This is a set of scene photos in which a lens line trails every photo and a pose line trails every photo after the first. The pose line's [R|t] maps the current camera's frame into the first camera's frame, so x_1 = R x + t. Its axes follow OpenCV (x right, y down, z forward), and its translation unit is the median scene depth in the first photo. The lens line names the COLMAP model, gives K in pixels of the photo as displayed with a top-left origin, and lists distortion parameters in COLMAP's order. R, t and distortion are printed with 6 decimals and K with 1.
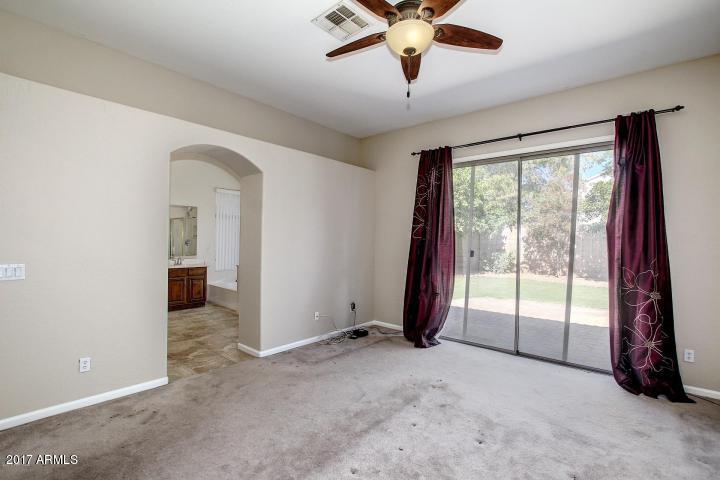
lens RADIAL K [[340.3, 0, 359.8], [0, 340.3, 238.6], [0, 0, 1]] dist [0.001999, -0.000703]
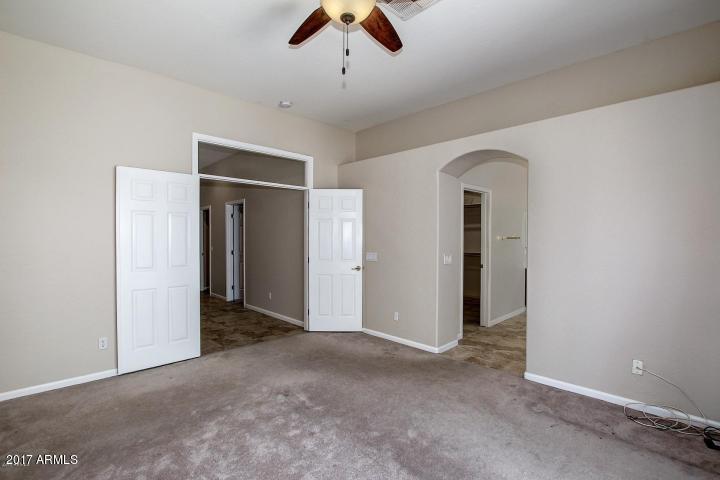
lens RADIAL K [[340.3, 0, 359.6], [0, 340.3, 241.9], [0, 0, 1]] dist [0.001999, -0.000703]
pose [[-0.090623, -0.013546, -0.995793, 0.580971], [-0.000956, 0.999908, -0.013514, 0.021113], [0.995885, -0.000273, -0.090628, 0.652882]]
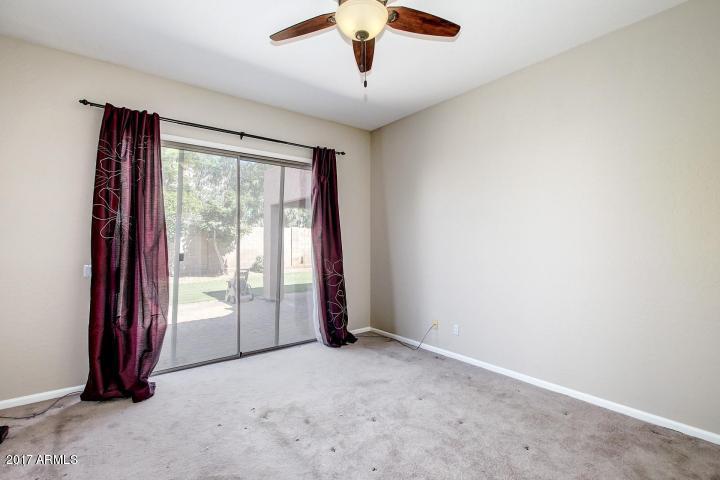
lens RADIAL K [[340.3, 0, 360.1], [0, 340.3, 240.4], [0, 0, 1]] dist [0.001999, -0.000703]
pose [[0.200750, -0.013613, 0.979548, -0.435832], [-0.003202, 0.999889, 0.014552, -0.010917], [-0.979637, -0.006057, 0.200684, 0.477808]]
